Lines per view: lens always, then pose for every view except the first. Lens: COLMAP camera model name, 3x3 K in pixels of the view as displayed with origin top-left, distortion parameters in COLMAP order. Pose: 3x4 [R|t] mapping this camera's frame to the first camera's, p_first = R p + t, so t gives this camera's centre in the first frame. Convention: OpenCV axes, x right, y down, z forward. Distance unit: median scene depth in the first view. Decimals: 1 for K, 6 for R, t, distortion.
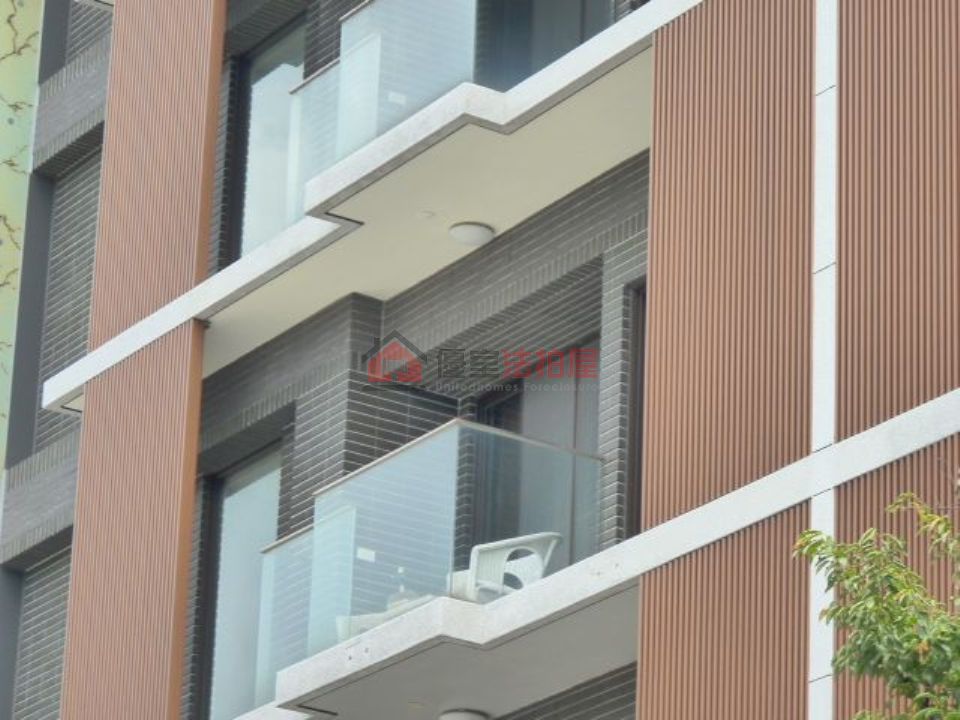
lens RADIAL K [[4223.7, 0, 480.4], [0, 4223.7, 360.7], [0, 0, 1]] dist [-0.069166, 0.000000]
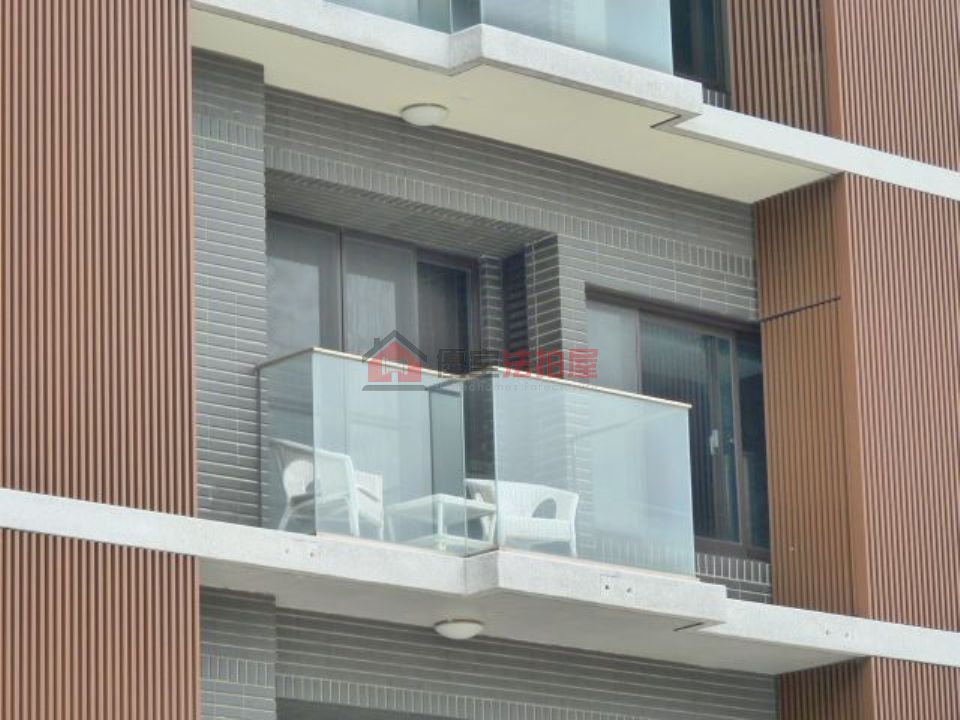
lens RADIAL K [[3746.0, 0, 478.1], [0, 3746.0, 361.2], [0, 0, 1]] dist [0.017128, 0.000000]
pose [[-0.157672, 0.219659, 0.962751, -0.831675], [-0.340171, 0.903191, -0.261781, 0.246303], [-0.927051, -0.368776, -0.067687, 1.025518]]
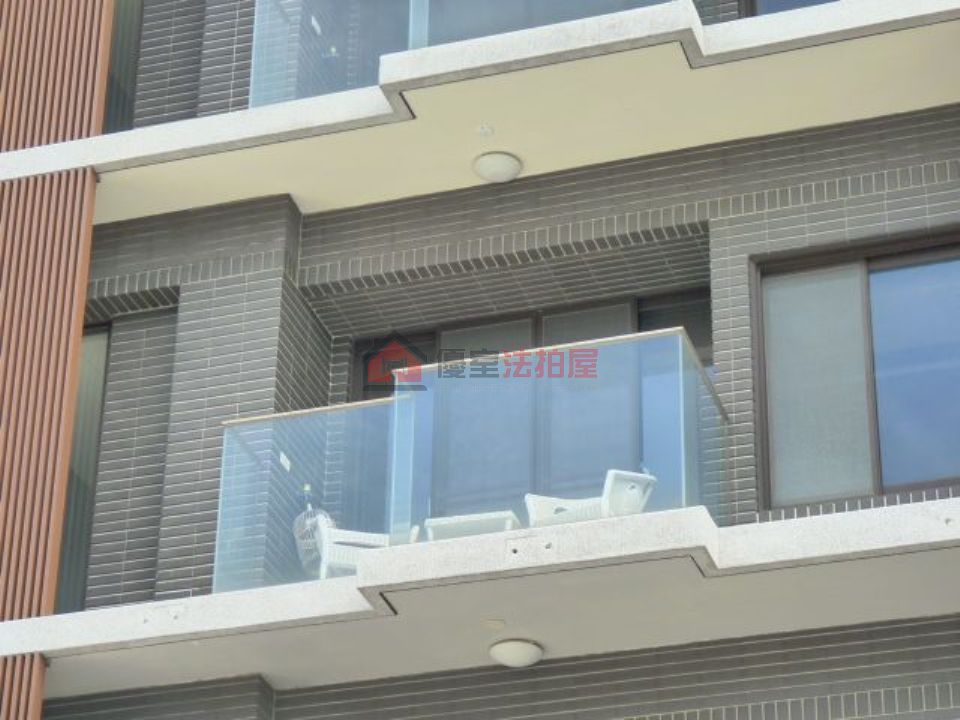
lens RADIAL K [[2718.9, 0, 488.7], [0, 2718.9, 358.6], [0, 0, 1]] dist [0.126405, 0.000000]
pose [[0.770284, 0.294989, 0.565371, -0.341023], [-0.218143, 0.954980, -0.201066, 0.136569], [-0.599230, 0.031546, 0.799955, 0.506267]]
